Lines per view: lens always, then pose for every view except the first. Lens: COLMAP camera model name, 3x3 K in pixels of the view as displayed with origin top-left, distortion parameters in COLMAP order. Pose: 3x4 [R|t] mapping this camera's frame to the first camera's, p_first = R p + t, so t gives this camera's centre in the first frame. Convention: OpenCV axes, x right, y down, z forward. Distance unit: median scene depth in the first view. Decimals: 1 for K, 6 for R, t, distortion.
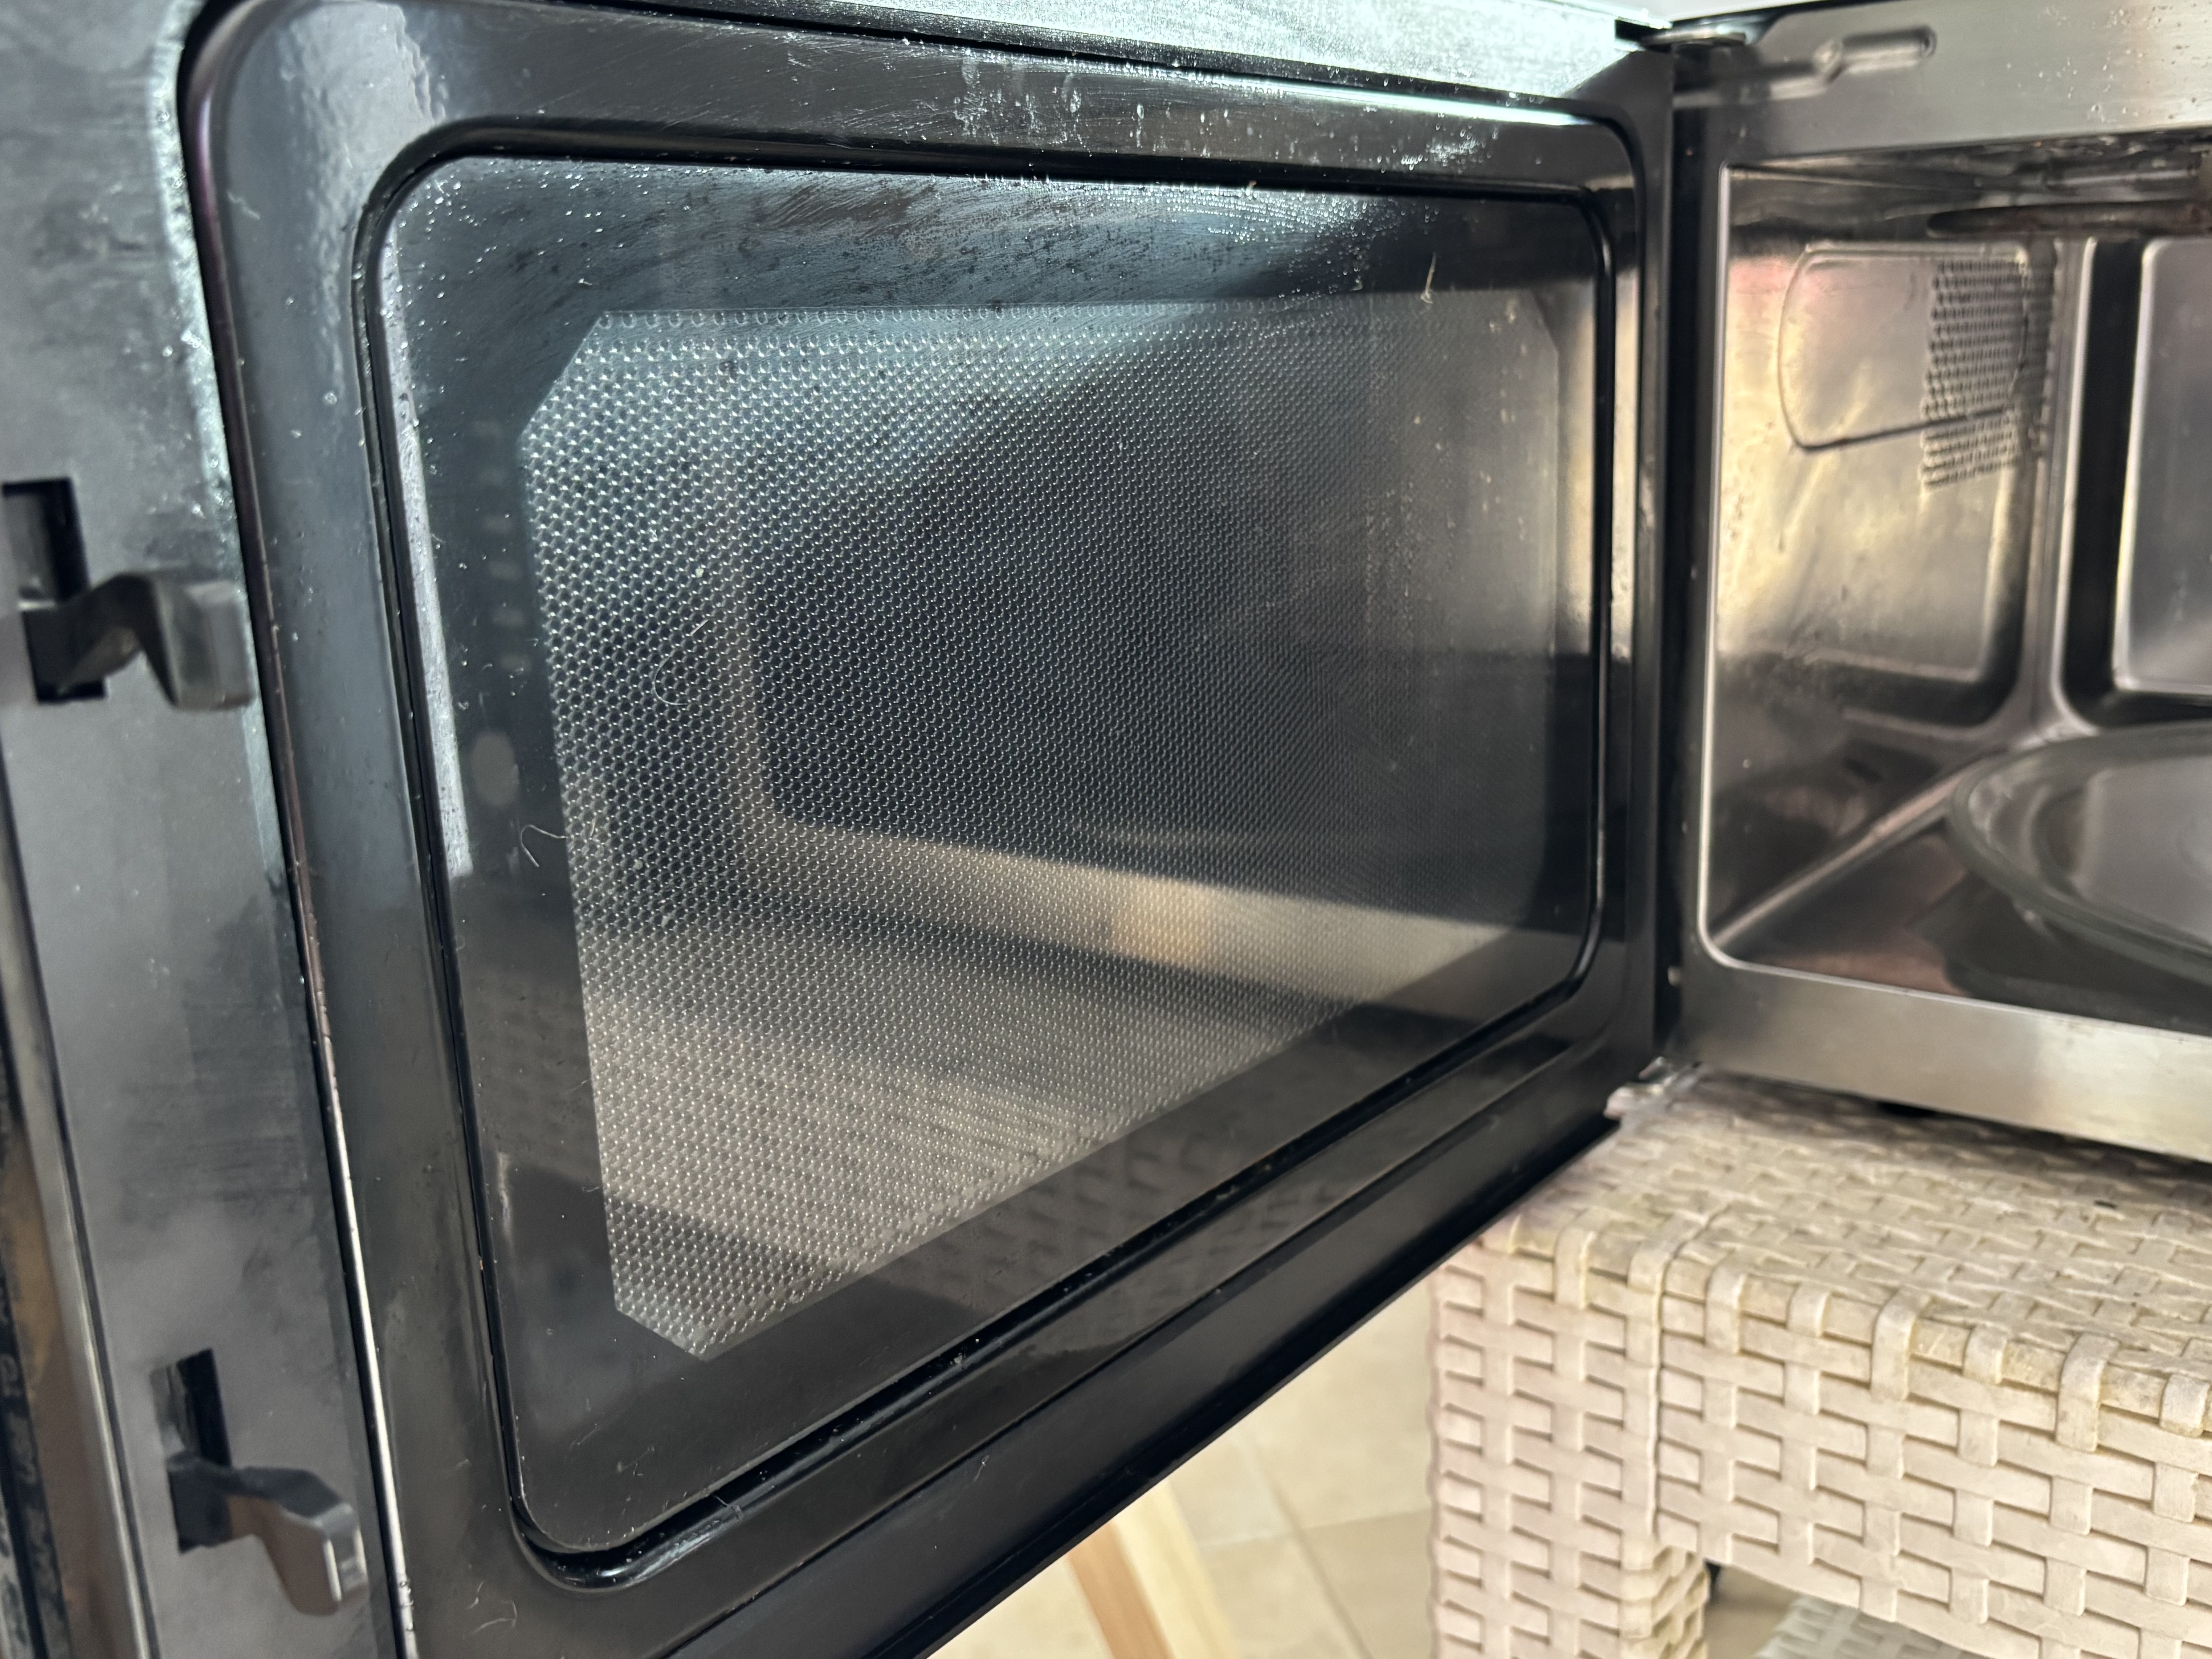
lens RADIAL K [[2035.3, 0, 1106.0], [0, 2035.3, 829.5], [0, 0, 1]] dist [0.011605, -0.009068]
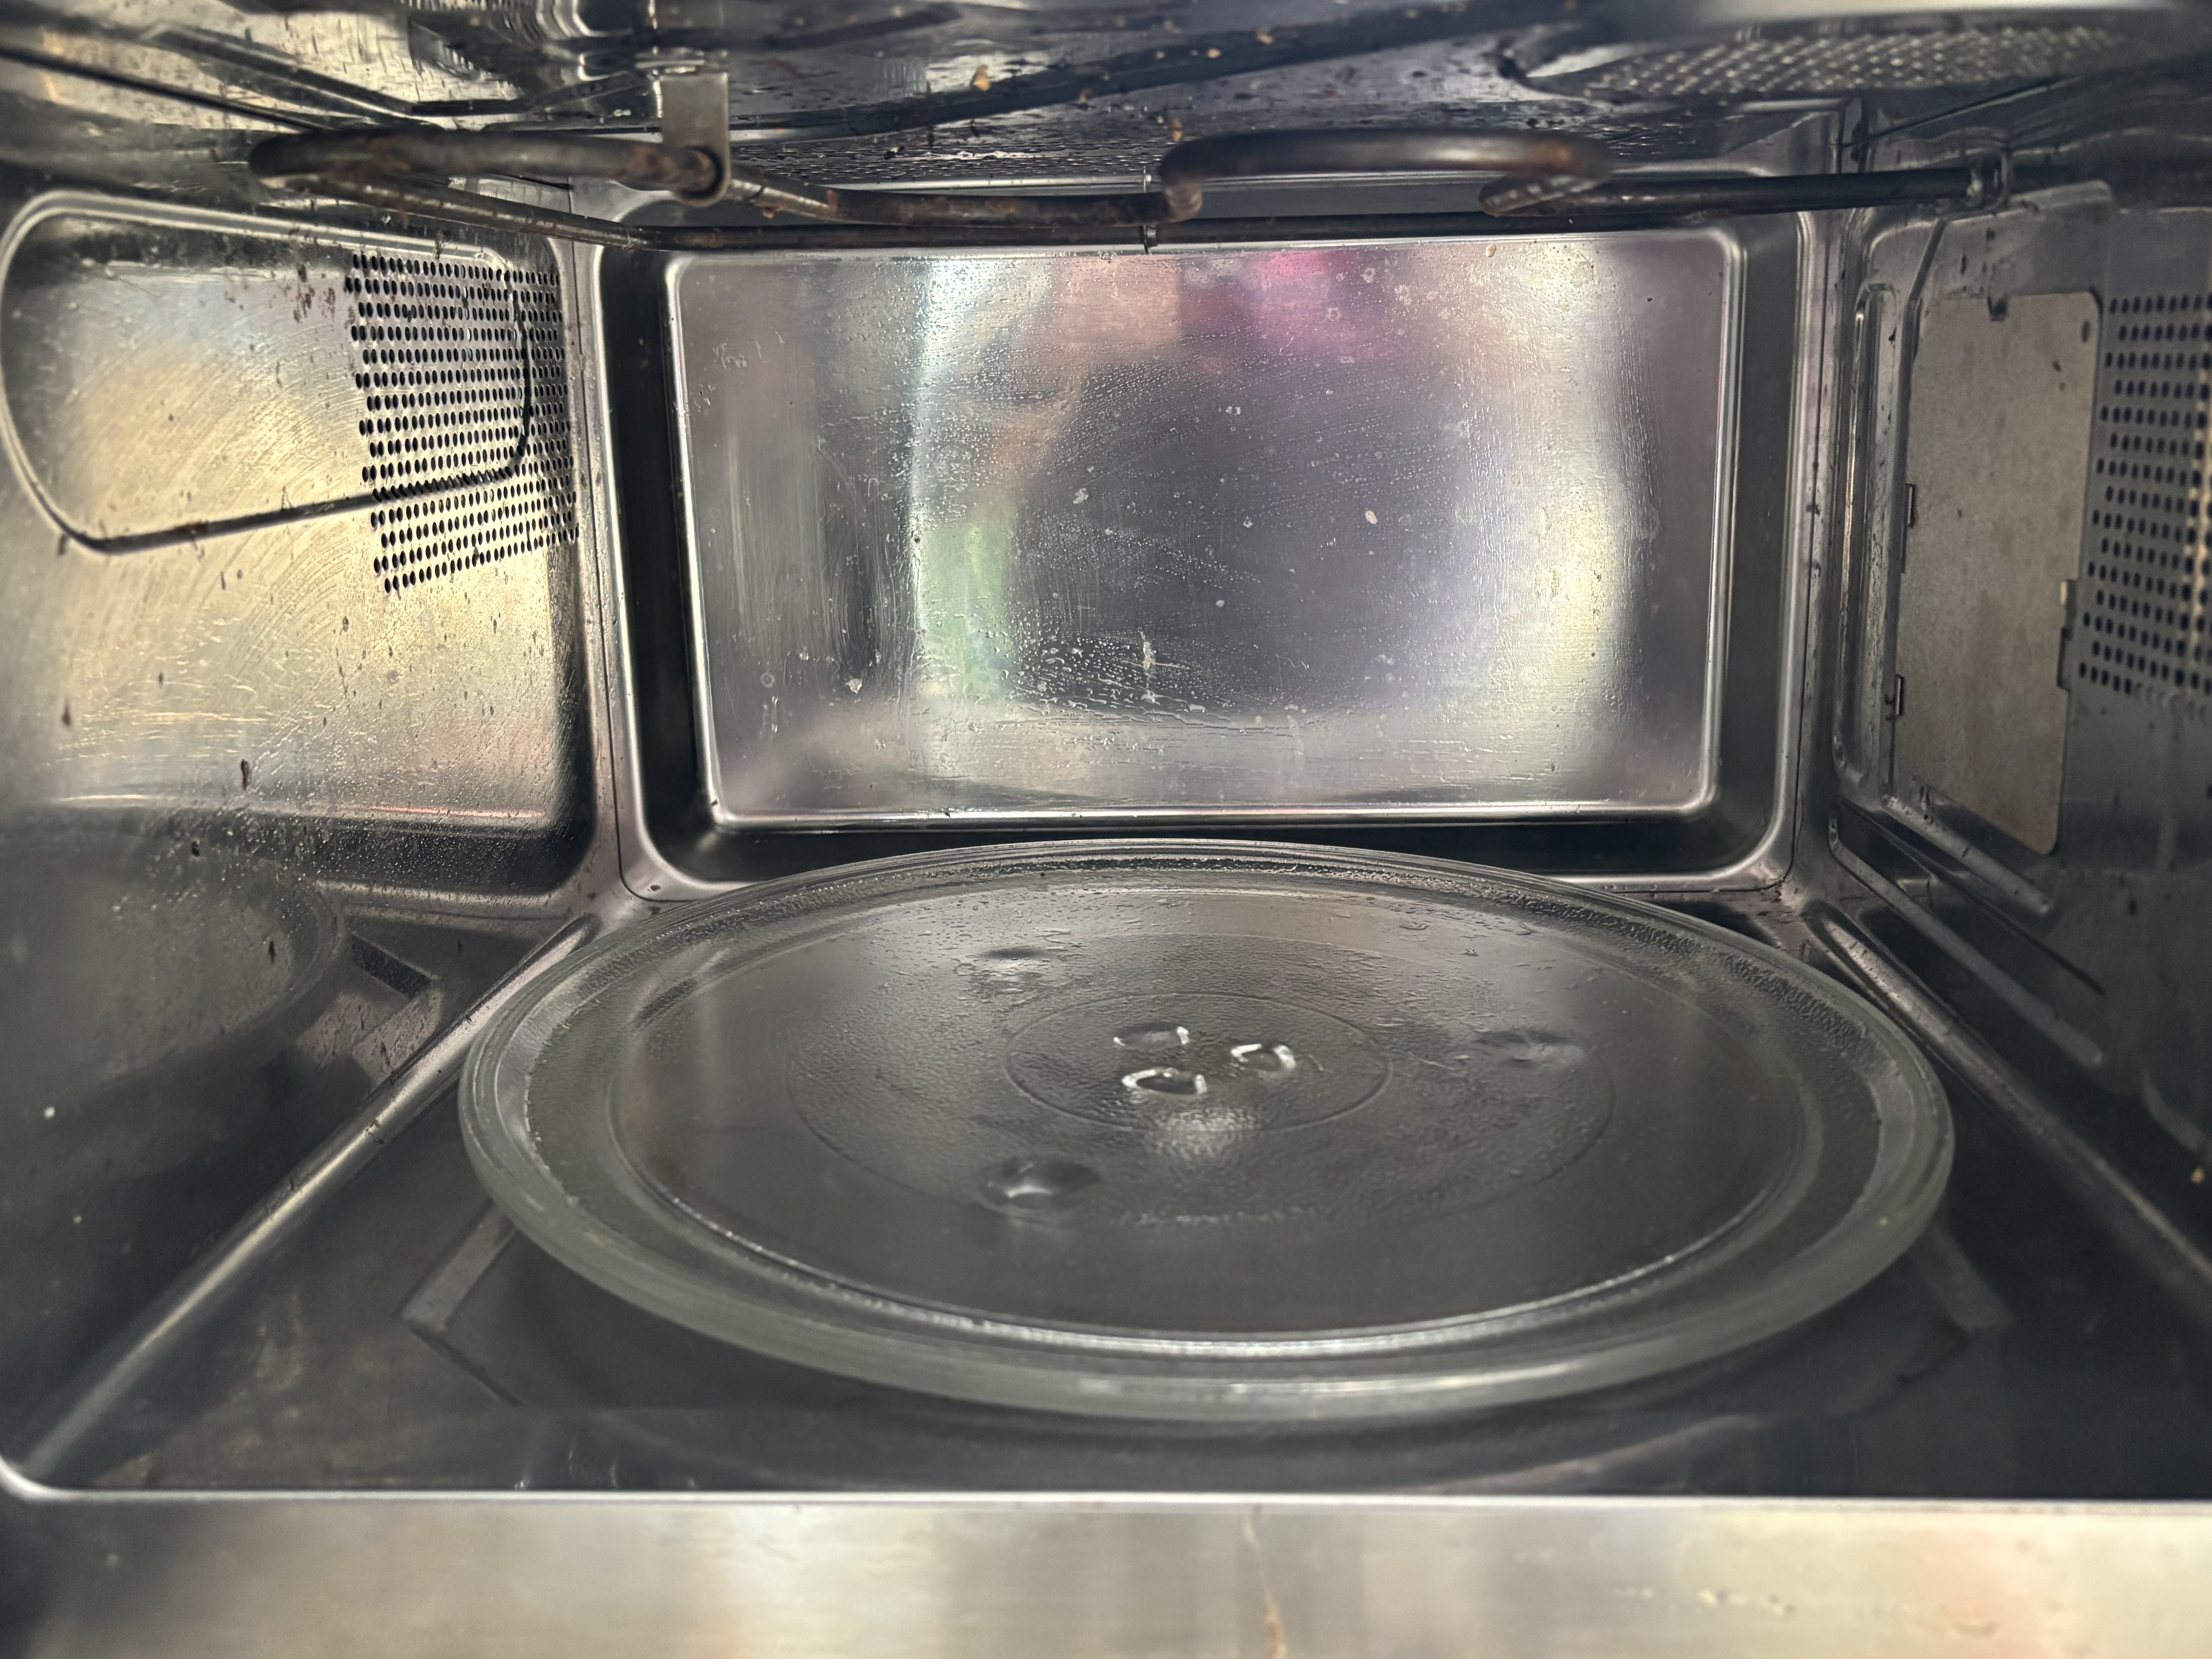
lens RADIAL K [[2035.3, 0, 1106.0], [0, 2035.3, 829.5], [0, 0, 1]] dist [0.011605, -0.009068]
pose [[0.813946, -0.113760, 0.569693, 0.181029], [0.129767, 0.991465, 0.012579, -0.060587], [-0.566262, 0.063688, 0.821761, 0.286273]]
